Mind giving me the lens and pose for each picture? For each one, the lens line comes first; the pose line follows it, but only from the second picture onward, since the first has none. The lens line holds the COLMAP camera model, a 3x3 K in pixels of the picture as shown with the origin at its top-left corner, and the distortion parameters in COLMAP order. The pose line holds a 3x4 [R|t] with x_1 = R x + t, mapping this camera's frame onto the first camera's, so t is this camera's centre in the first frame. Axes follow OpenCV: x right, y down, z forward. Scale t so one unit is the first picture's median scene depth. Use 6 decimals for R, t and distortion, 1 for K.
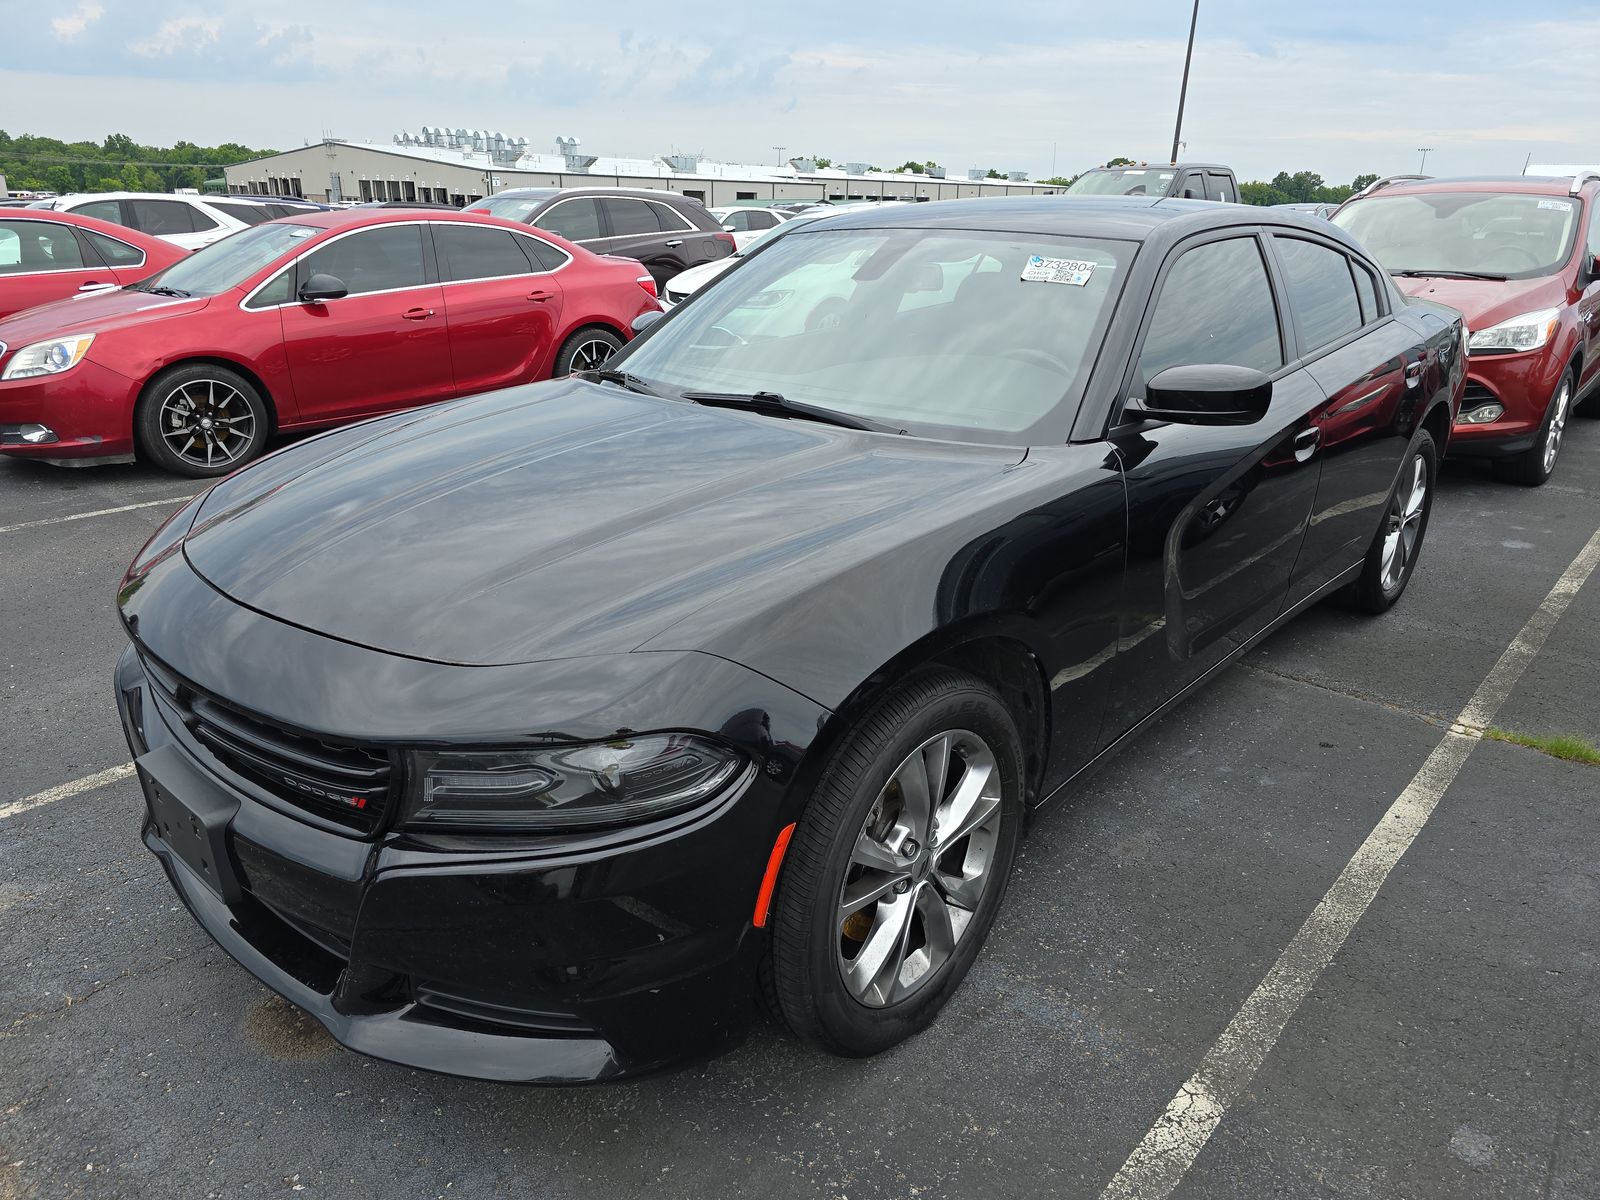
lens RADIAL K [[1087.0, 0, 812.2], [0, 1087.0, 605.4], [0, 0, 1]] dist [0.023048, -0.010312]
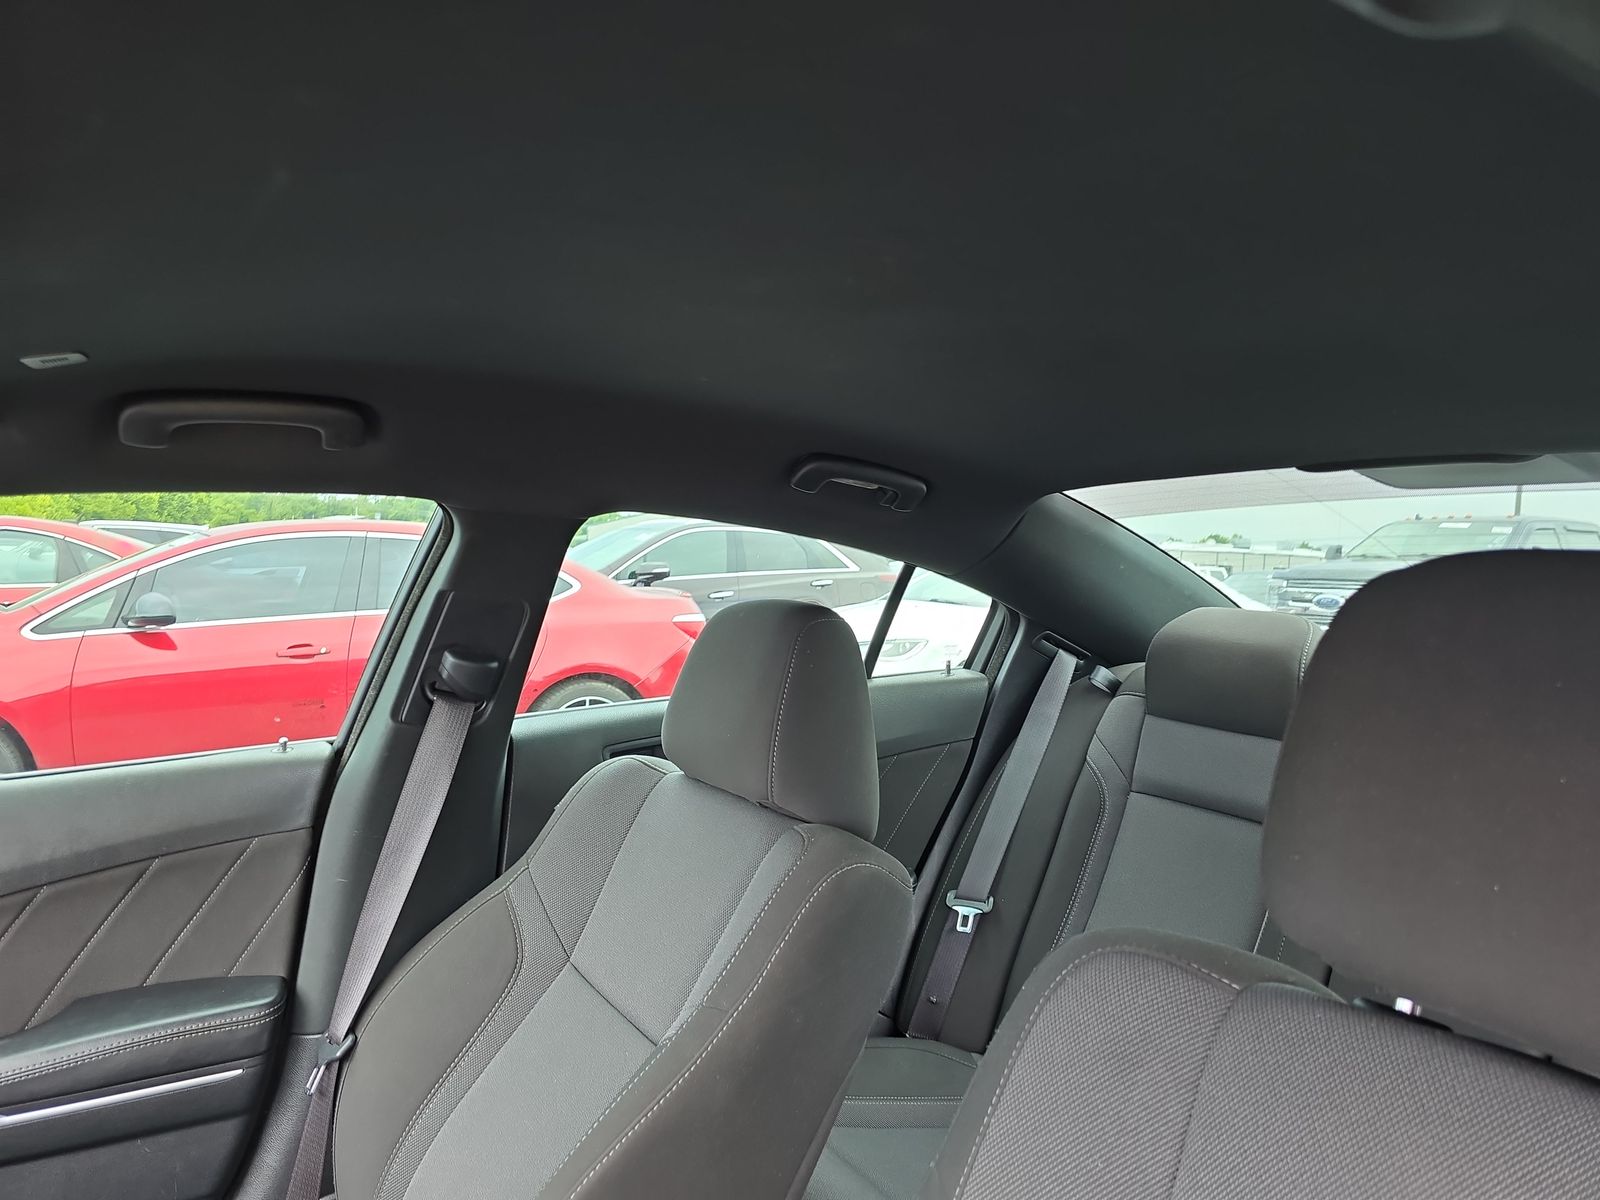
lens RADIAL K [[1087.0, 0, 812.3], [0, 1087.0, 596.0], [0, 0, 1]] dist [0.023048, -0.010312]
pose [[0.962867, 0.022489, -0.269040, 0.155324], [-0.108276, 0.945038, -0.308513, -0.126821], [0.247314, 0.326187, 0.912380, 0.455628]]
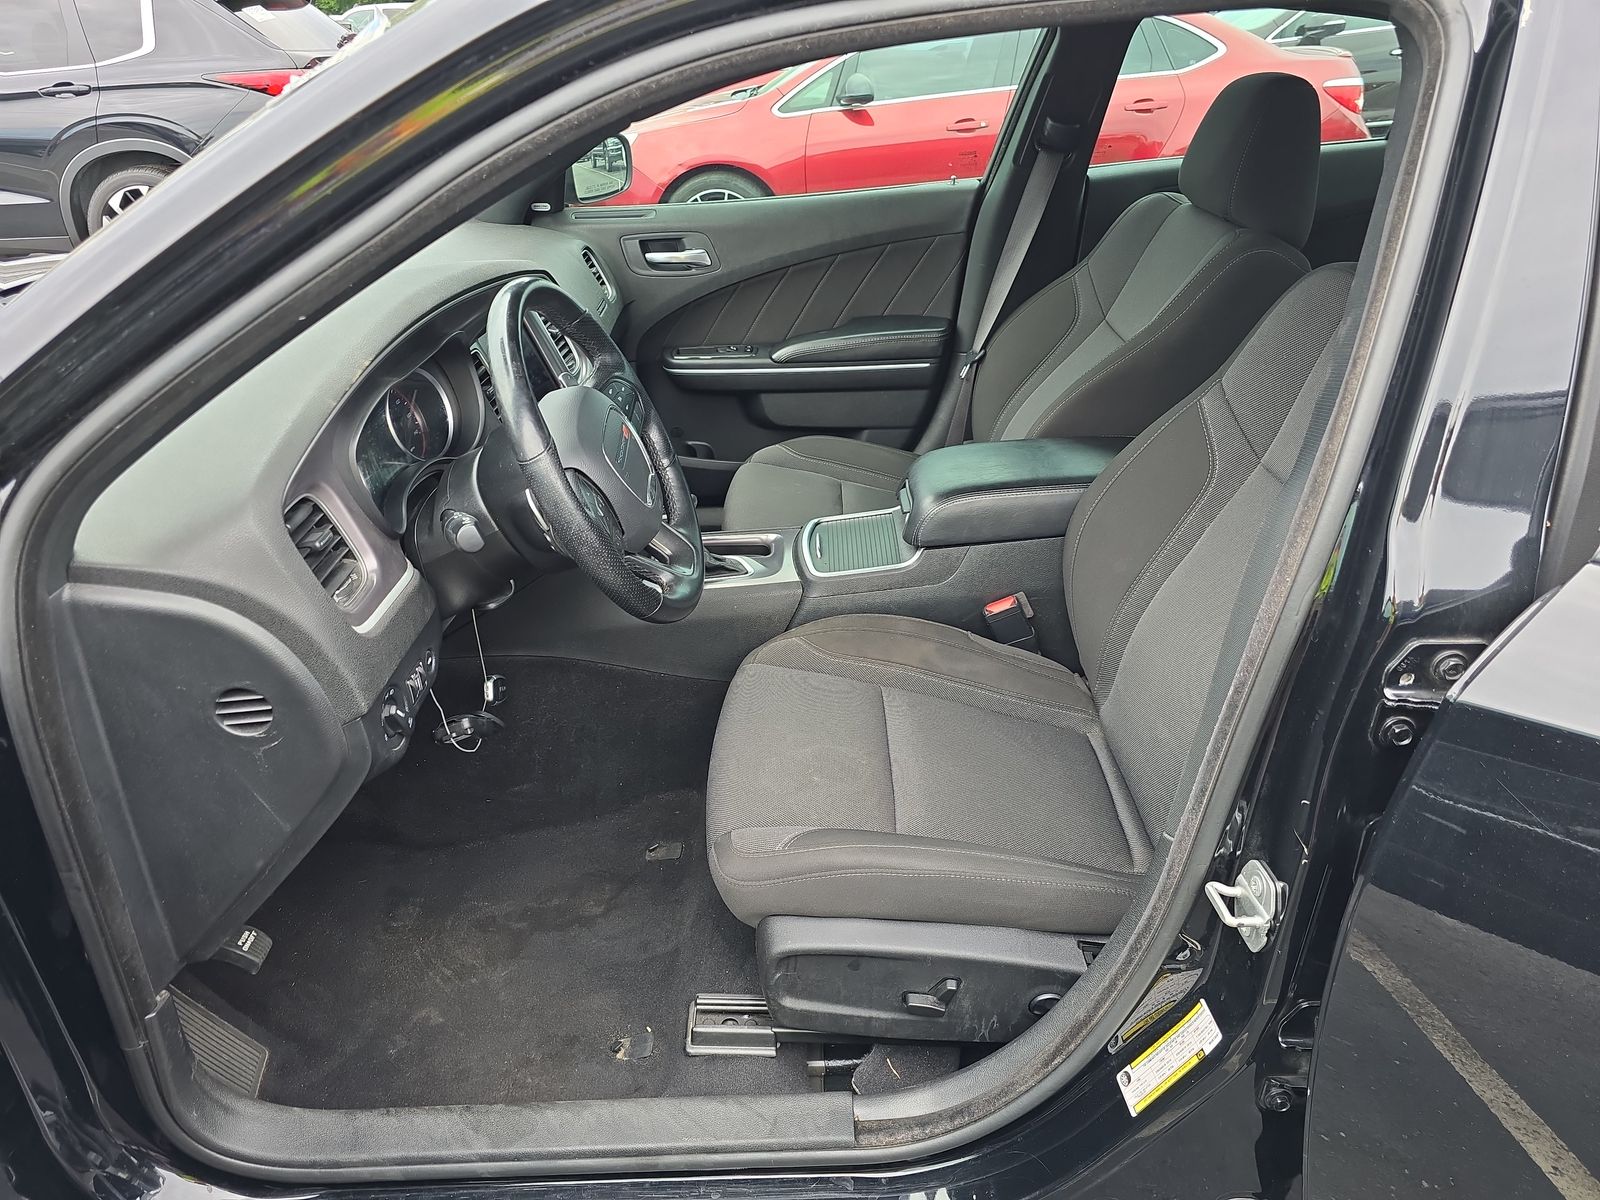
lens RADIAL K [[1087.0, 0, 802.3], [0, 1087.0, 608.3], [0, 0, 1]] dist [0.023048, -0.010312]
pose [[0.663584, 0.327845, -0.672438, 0.246899], [-0.225016, 0.944706, 0.238535, -0.097422], [0.713459, -0.006979, 0.700662, 0.353911]]
